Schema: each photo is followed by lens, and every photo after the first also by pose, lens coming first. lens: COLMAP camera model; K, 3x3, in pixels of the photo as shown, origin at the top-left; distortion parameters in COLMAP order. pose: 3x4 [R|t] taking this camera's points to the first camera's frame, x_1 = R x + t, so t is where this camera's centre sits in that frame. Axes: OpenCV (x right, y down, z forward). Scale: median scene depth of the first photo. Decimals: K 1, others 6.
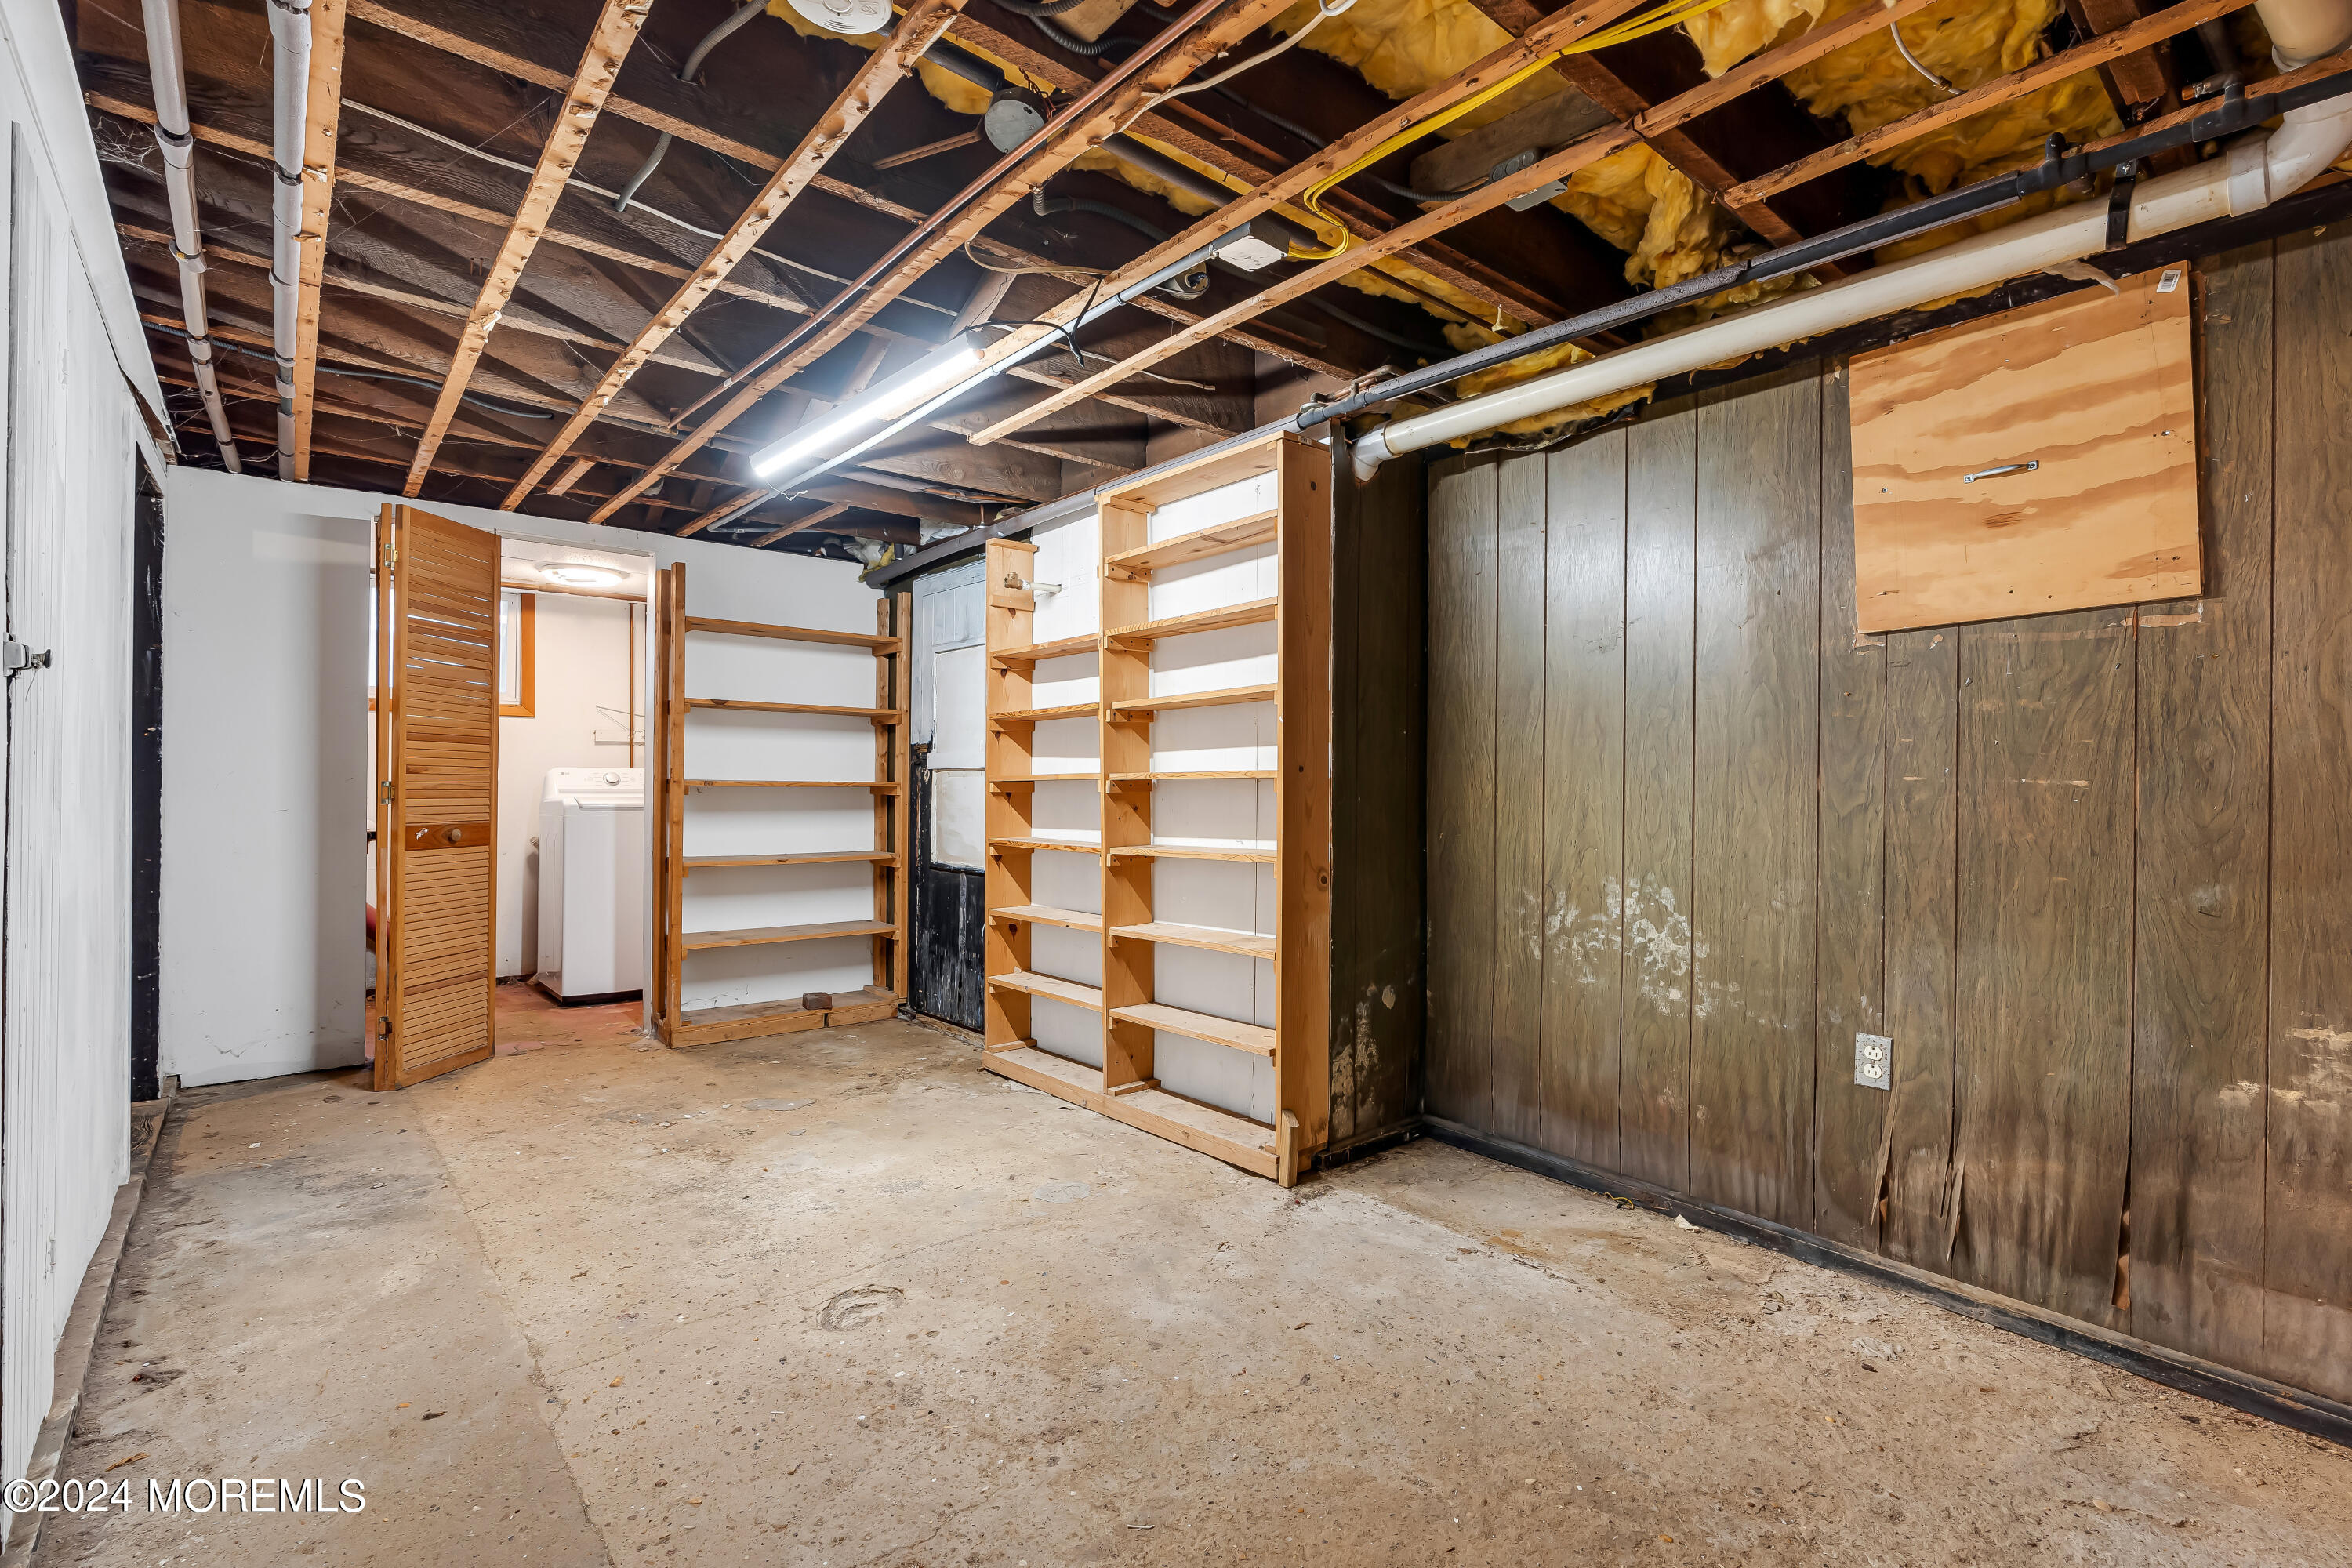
lens RADIAL K [[1075.4, 0, 1194.4], [0, 1075.4, 779.4], [0, 0, 1]] dist [-0.004685, 0.001423]
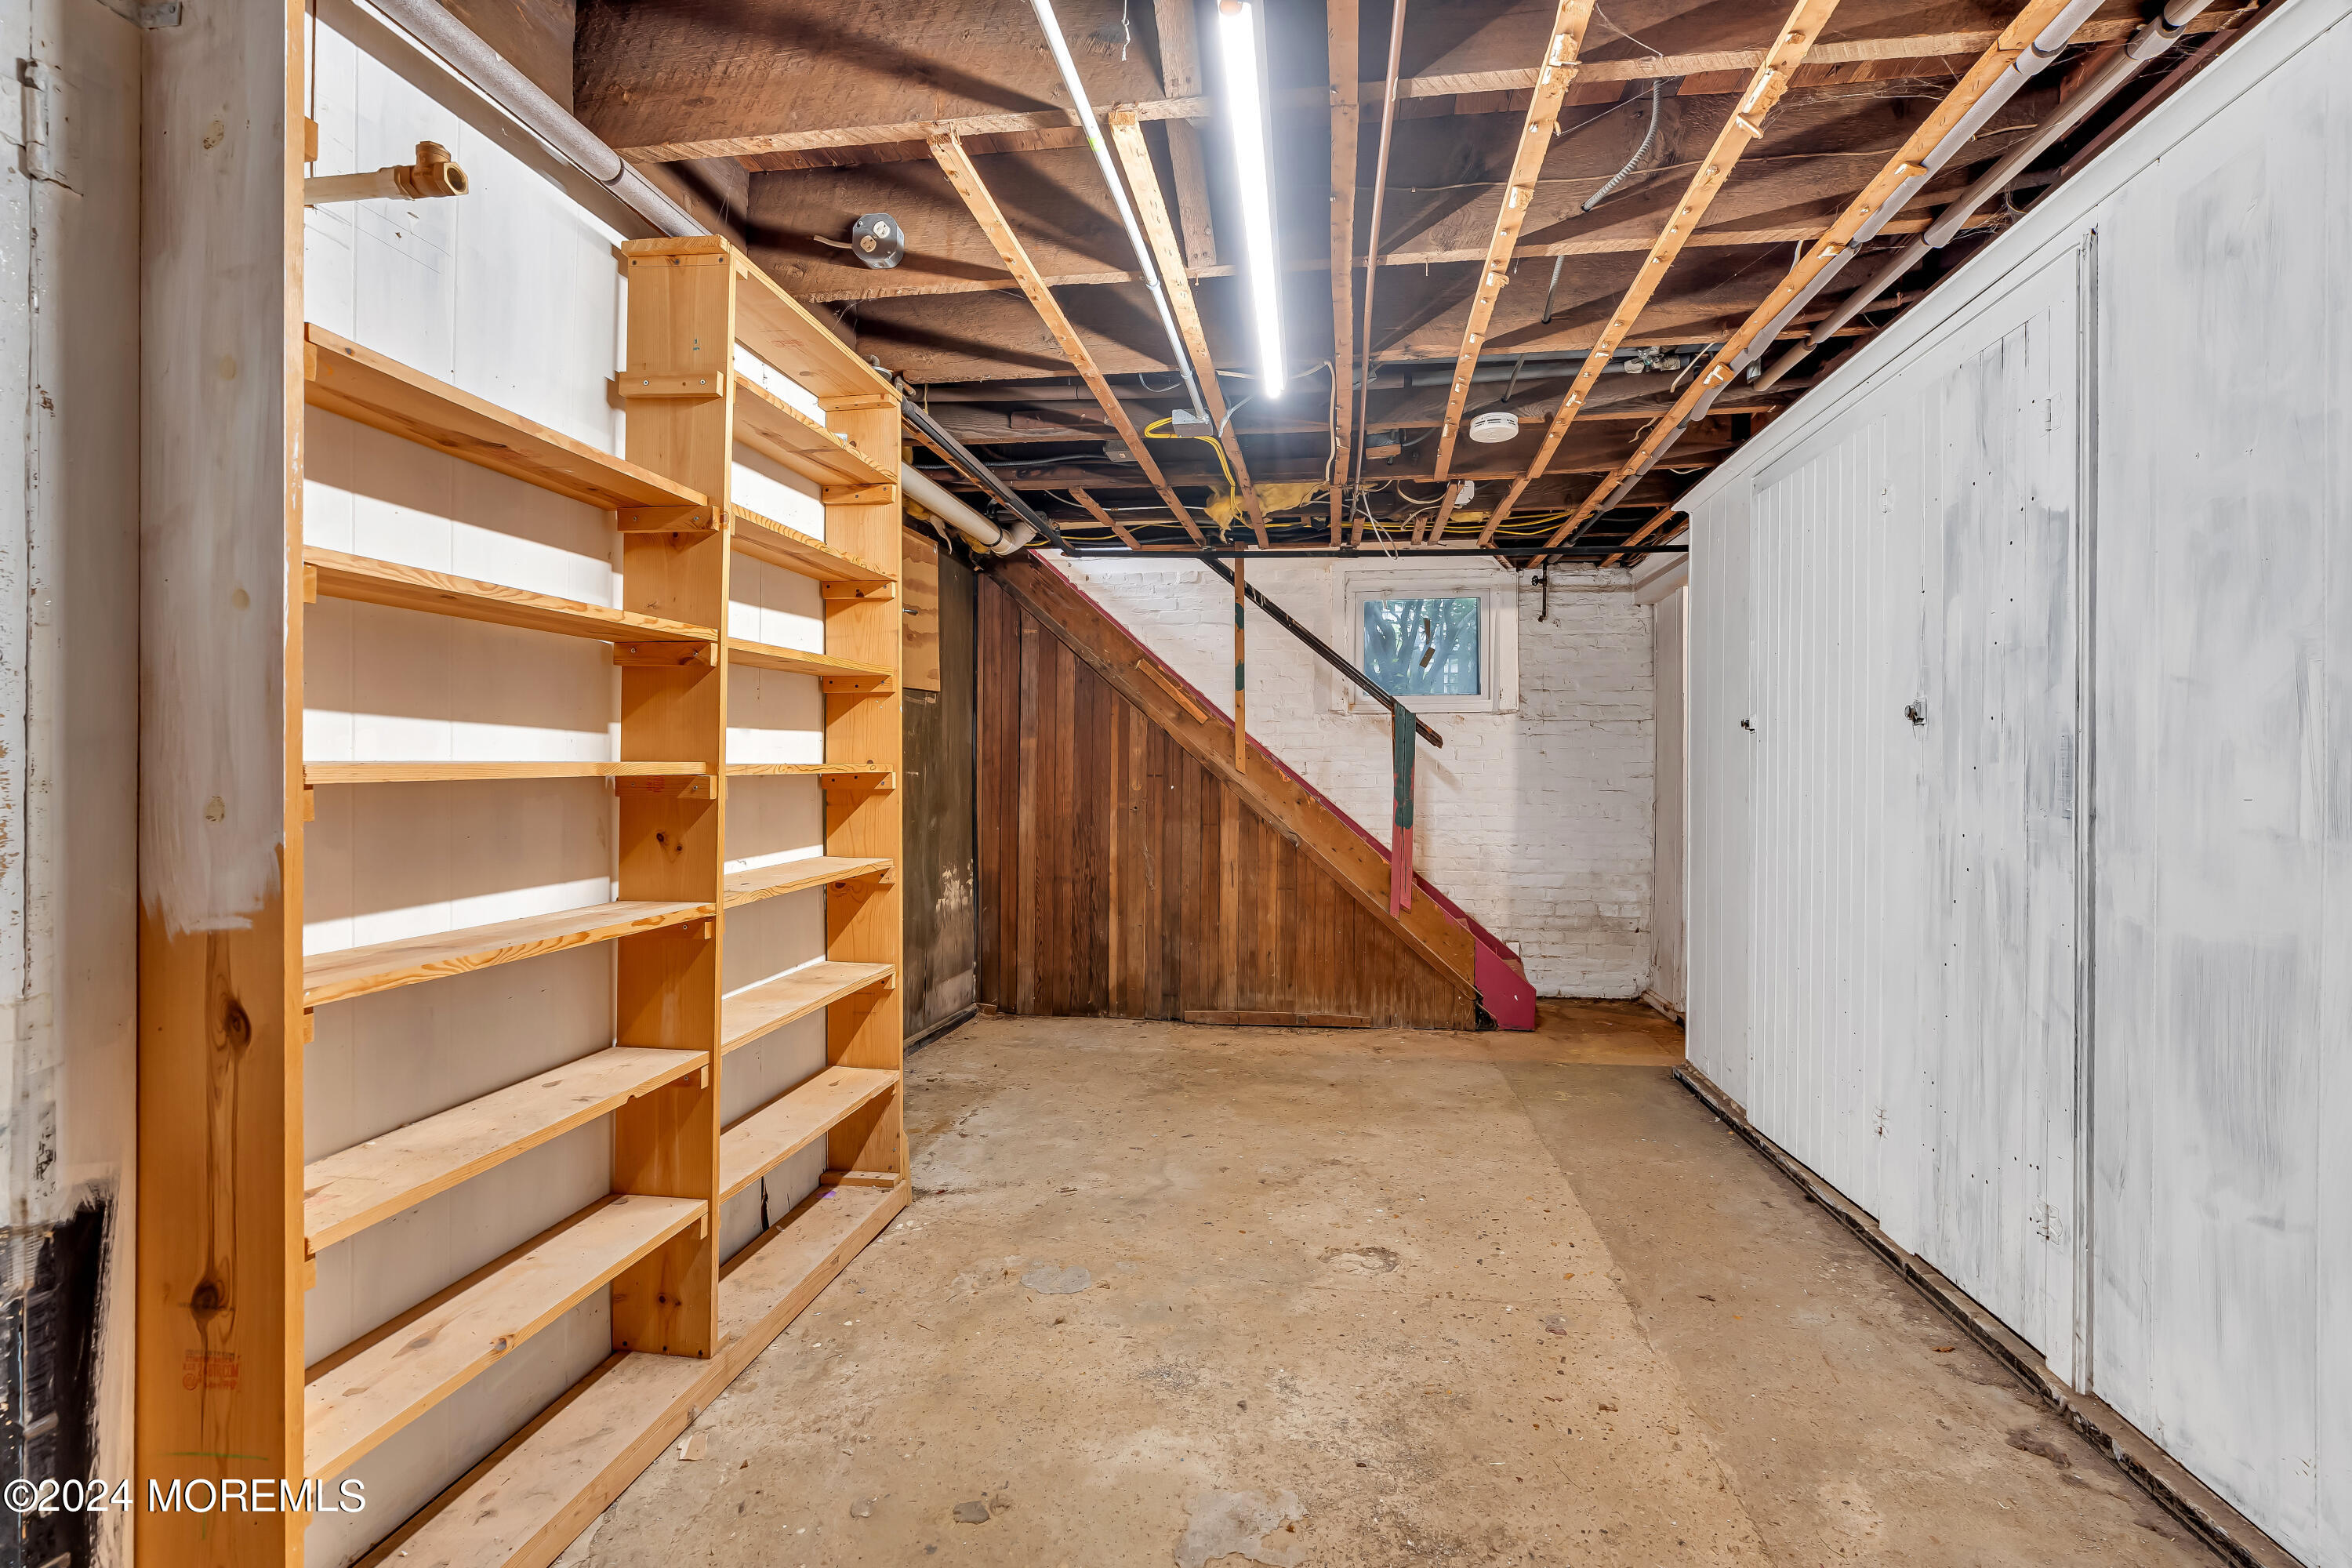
lens RADIAL K [[1075.4, 0, 1194.4], [0, 1075.4, 779.4], [0, 0, 1]] dist [-0.004685, 0.001423]
pose [[-0.660603, -0.014549, 0.750595, -0.956813], [-0.011100, 0.999892, 0.009612, -0.008847], [-0.750653, -0.001982, -0.660693, 1.747522]]
